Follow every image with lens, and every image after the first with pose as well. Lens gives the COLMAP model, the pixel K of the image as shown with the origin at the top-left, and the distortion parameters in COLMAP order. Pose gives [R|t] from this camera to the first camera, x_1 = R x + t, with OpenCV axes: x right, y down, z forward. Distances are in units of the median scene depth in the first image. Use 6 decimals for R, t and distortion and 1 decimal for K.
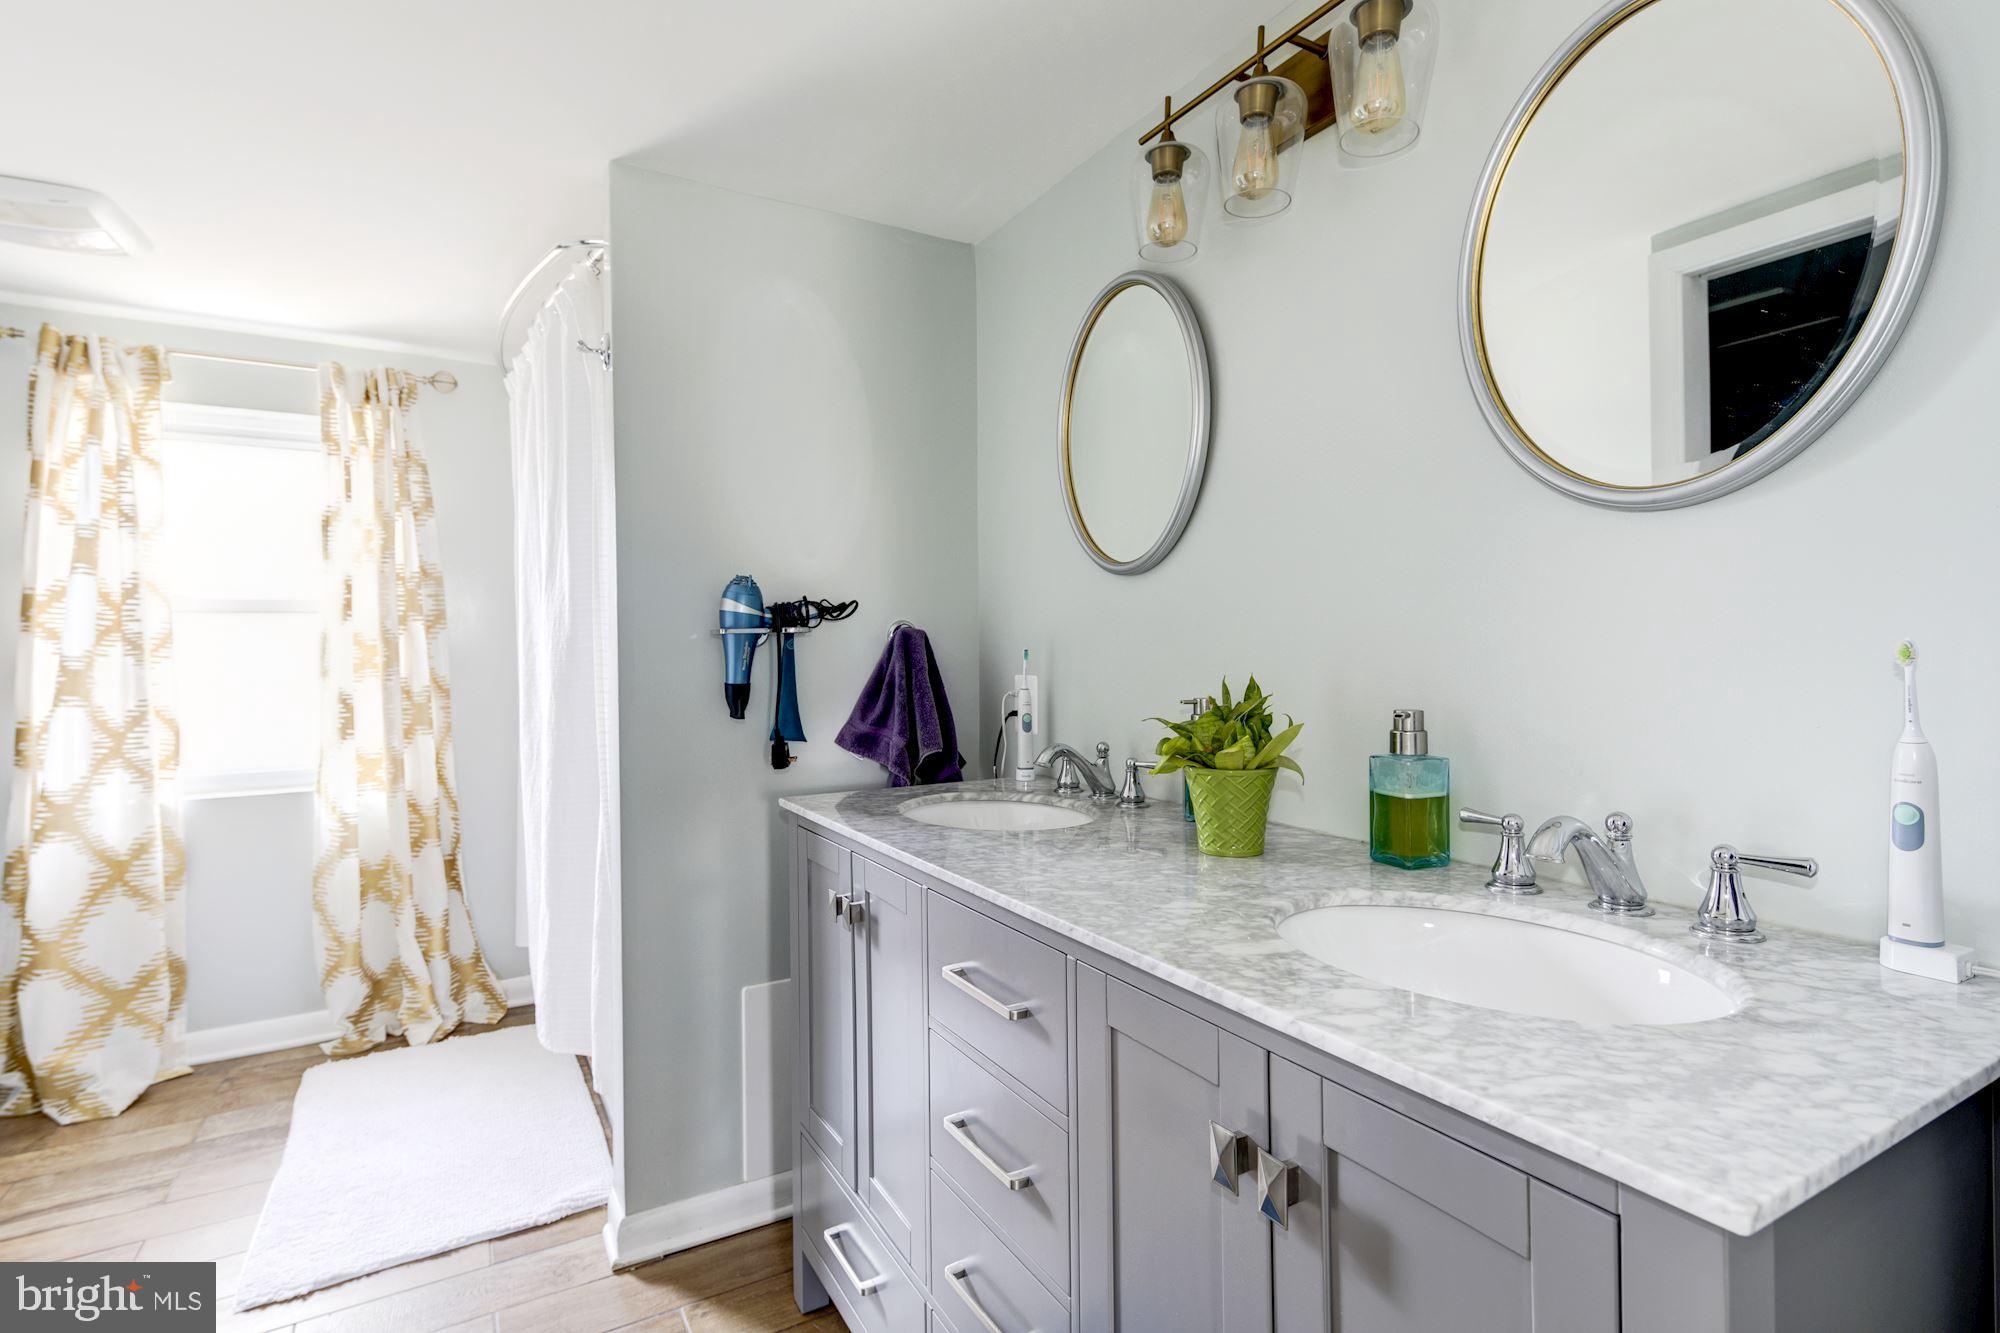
lens RADIAL K [[965.5, 0, 1000.6], [0, 965.5, 657.1], [0, 0, 1]] dist [0.013045, -0.003111]
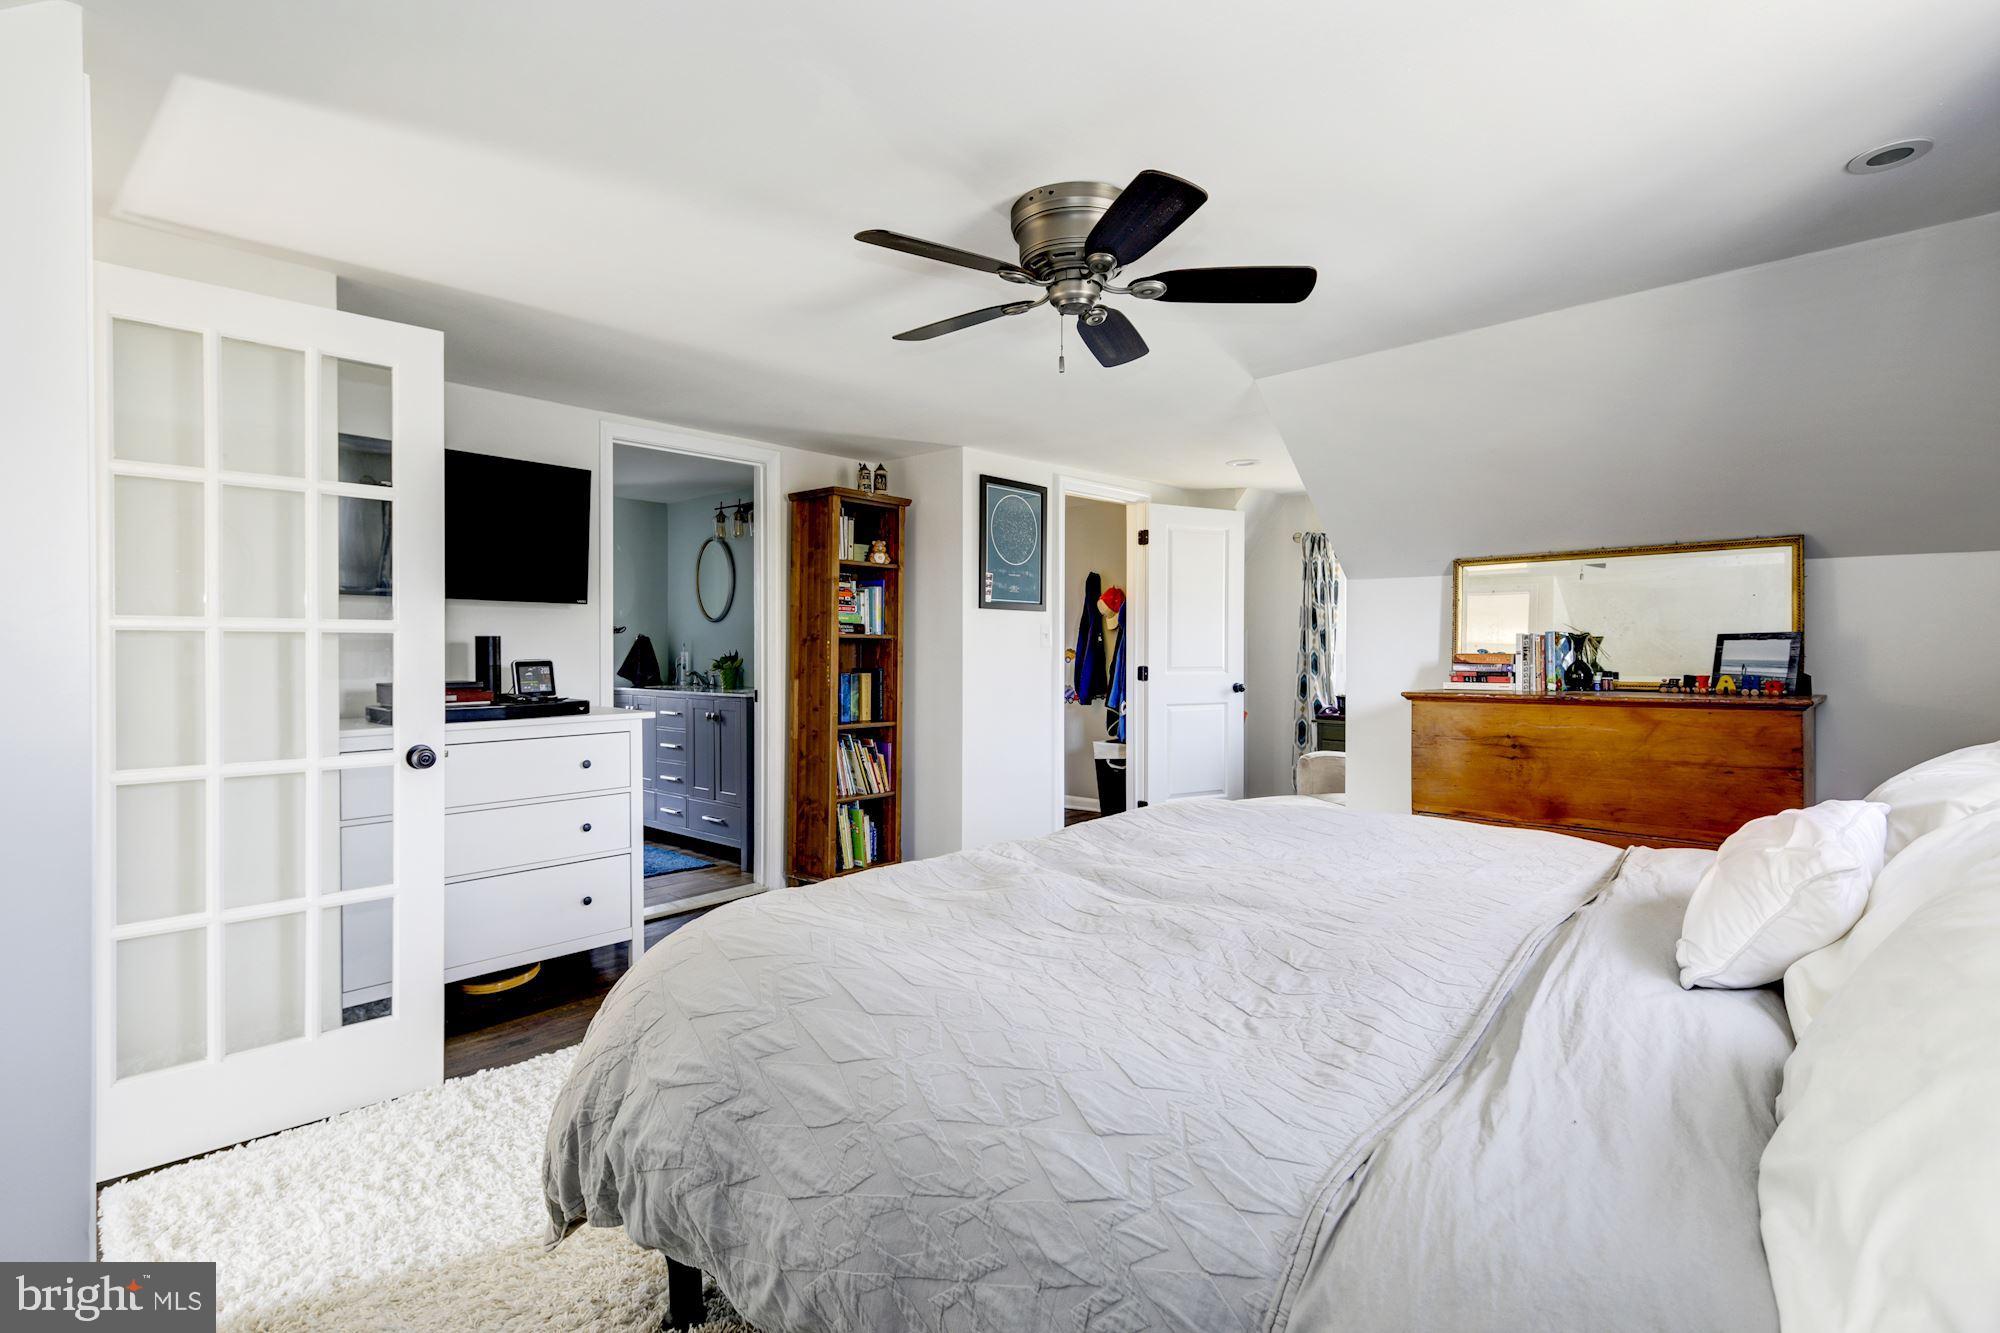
lens RADIAL K [[965.5, 0, 1002.8], [0, 965.5, 662.1], [0, 0, 1]] dist [0.013045, -0.003111]
pose [[0.951435, 0.002648, 0.307840, 0.048927], [-0.004738, 0.999971, 0.006042, 0.031490], [-0.307814, -0.007207, 0.951419, -2.635814]]
